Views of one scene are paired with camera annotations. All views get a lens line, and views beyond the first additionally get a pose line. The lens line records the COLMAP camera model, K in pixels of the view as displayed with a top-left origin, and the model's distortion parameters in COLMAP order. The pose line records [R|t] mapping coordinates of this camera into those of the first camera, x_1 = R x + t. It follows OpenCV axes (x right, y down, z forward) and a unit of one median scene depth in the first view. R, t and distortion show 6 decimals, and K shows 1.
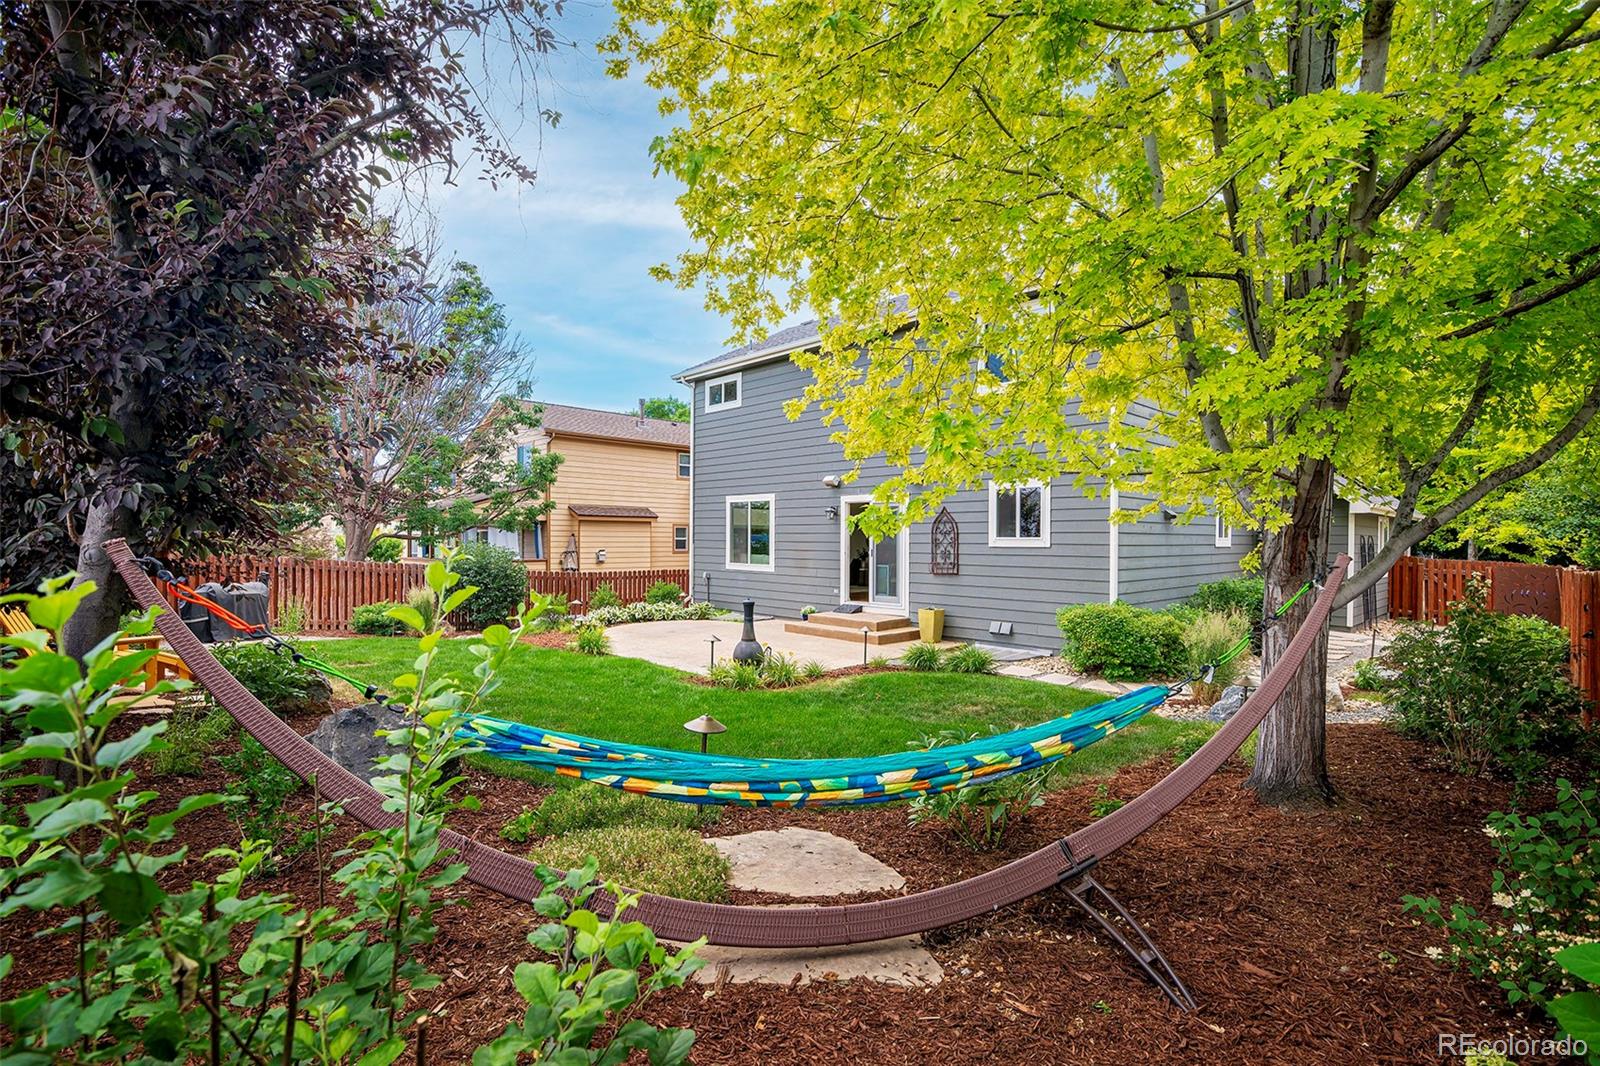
lens RADIAL K [[795.5, 0, 800.0], [0, 795.5, 533.0], [0, 0, 1]] dist [-0.019845, 0.002696]
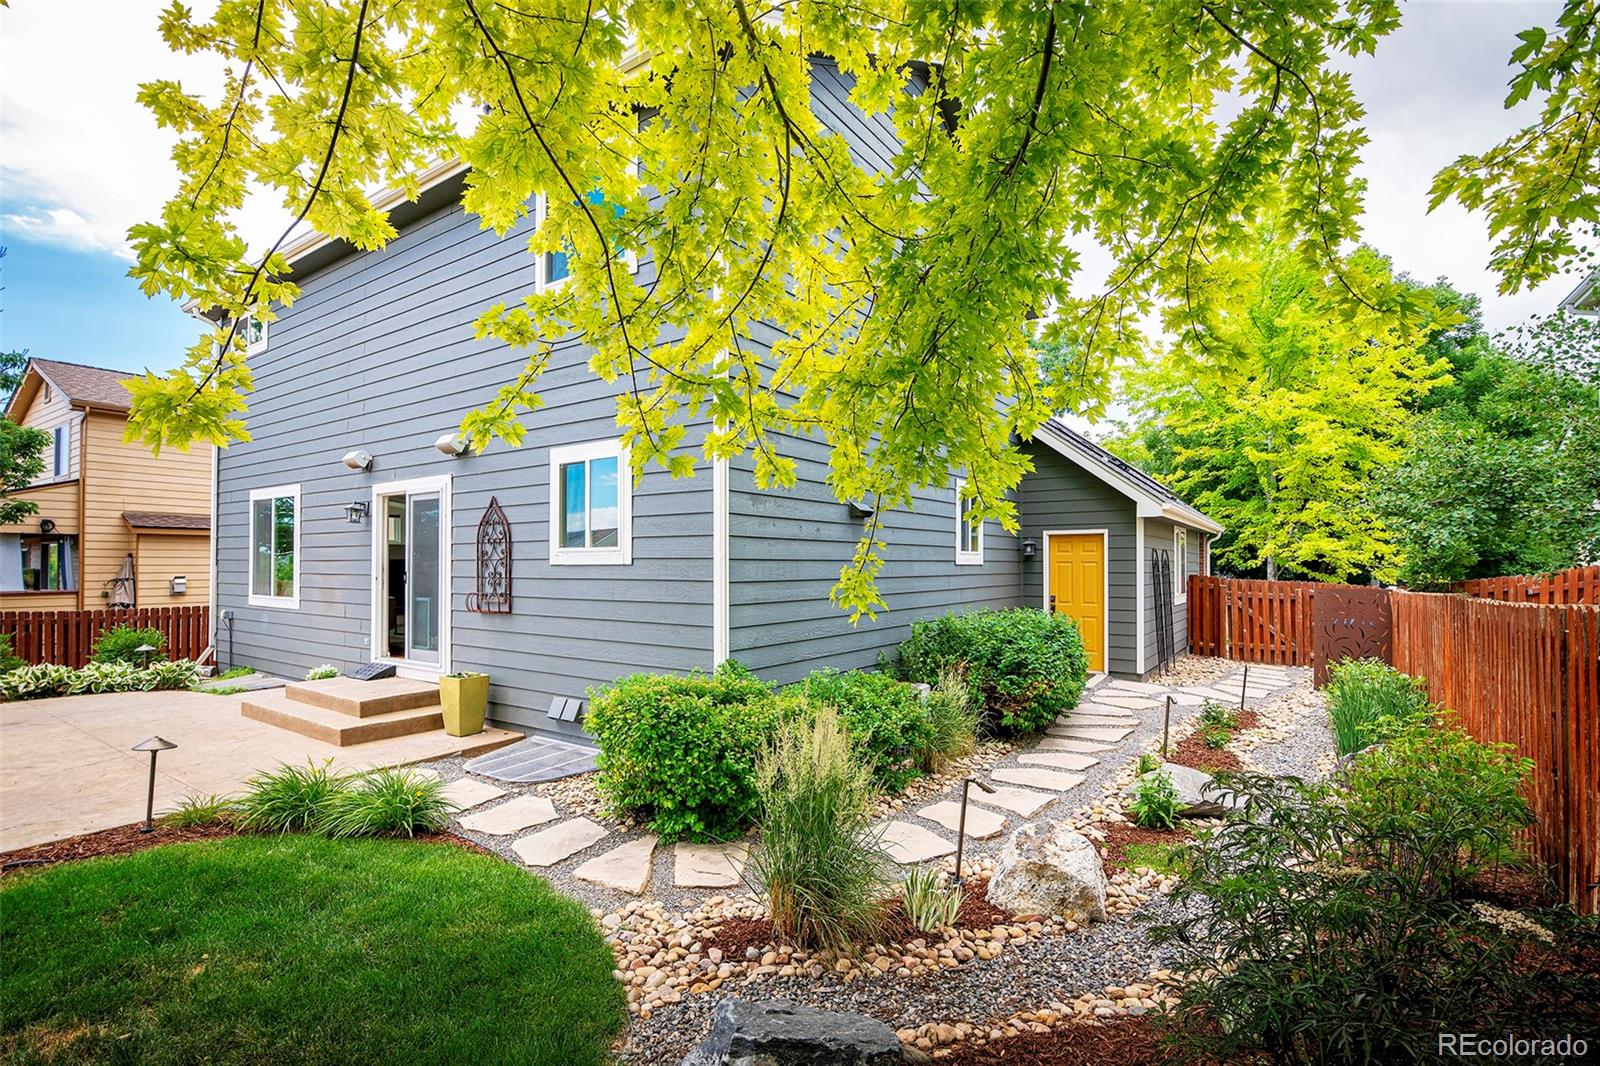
lens RADIAL K [[795.5, 0, 800.0], [0, 795.5, 533.0], [0, 0, 1]] dist [-0.019845, 0.002696]
pose [[0.982372, 0.001939, 0.186924, 0.231625], [0.004024, 0.999495, -0.031513, 0.010050], [-0.186891, 0.031710, 0.981869, 0.309775]]
